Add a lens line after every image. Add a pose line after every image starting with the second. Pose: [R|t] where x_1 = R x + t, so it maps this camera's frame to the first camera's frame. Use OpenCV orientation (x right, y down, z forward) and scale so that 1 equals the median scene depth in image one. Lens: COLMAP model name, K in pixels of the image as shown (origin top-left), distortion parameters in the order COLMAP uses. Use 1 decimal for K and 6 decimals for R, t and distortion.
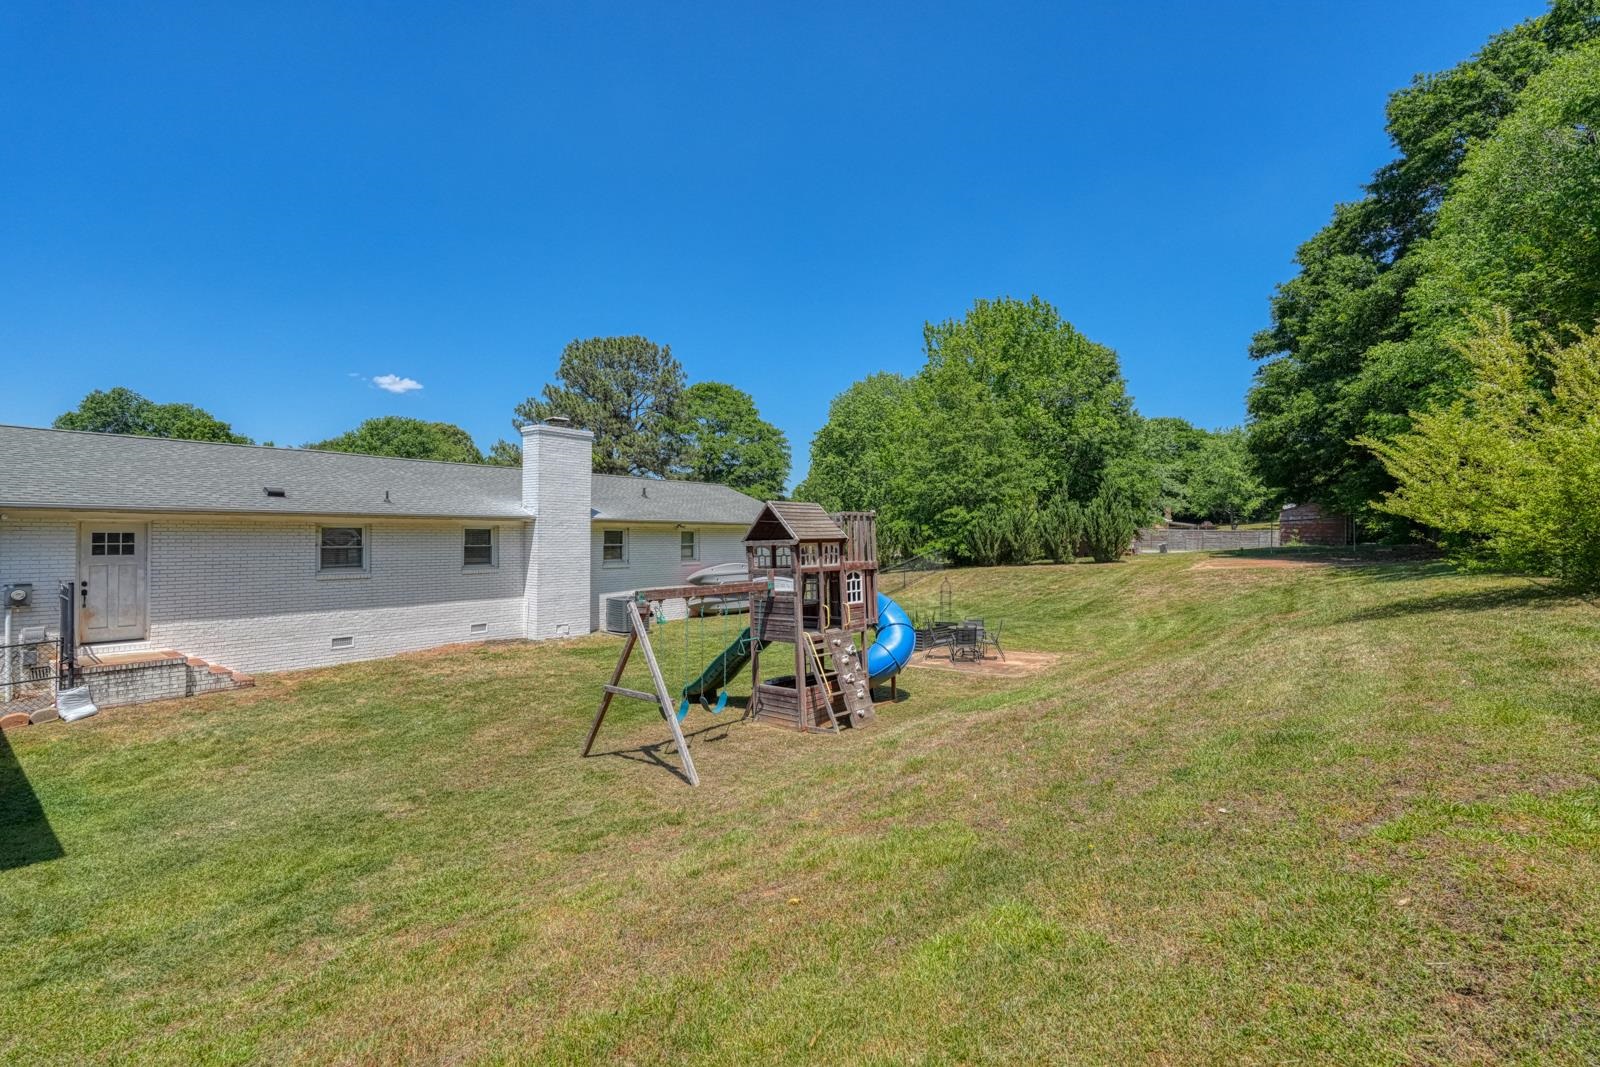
lens RADIAL K [[701.9, 0, 795.5], [0, 701.9, 526.2], [0, 0, 1]] dist [0.001484, 0.000194]
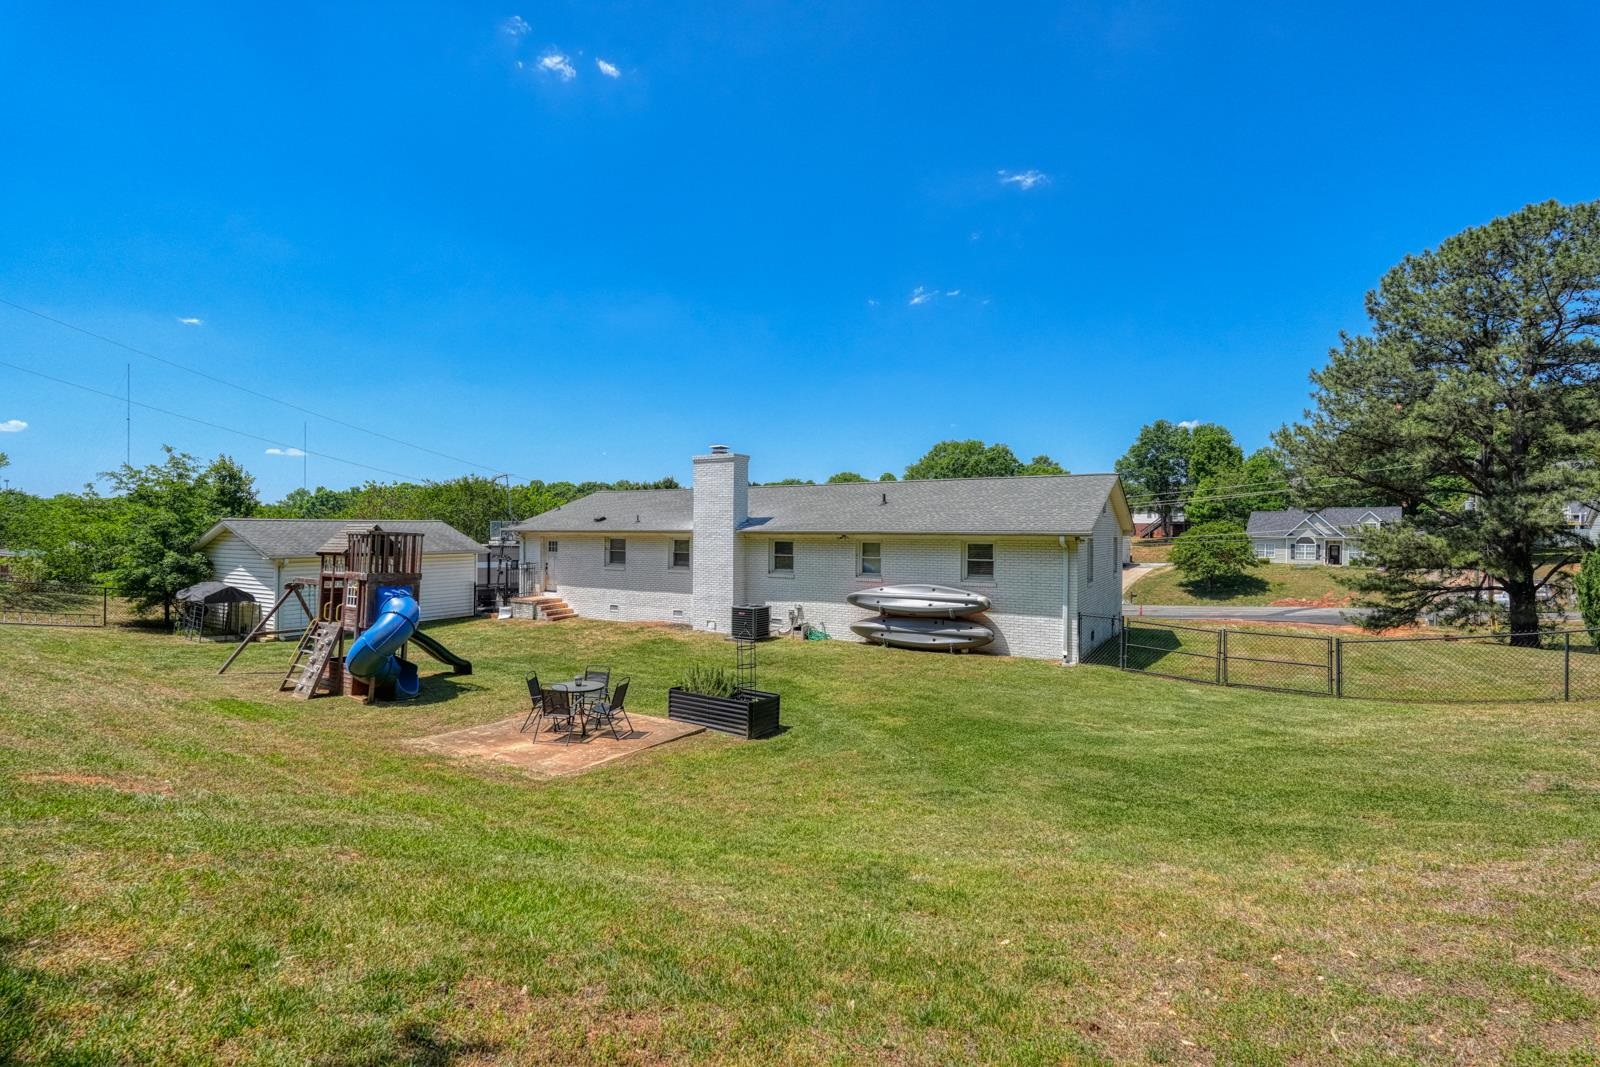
lens RADIAL K [[701.9, 0, 798.2], [0, 701.9, 535.3], [0, 0, 1]] dist [0.001484, 0.000194]
pose [[0.119140, -0.015225, -0.992761, 0.890566], [-0.002973, 0.999872, -0.015691, 0.014906], [0.992873, 0.004821, 0.119080, 1.040994]]
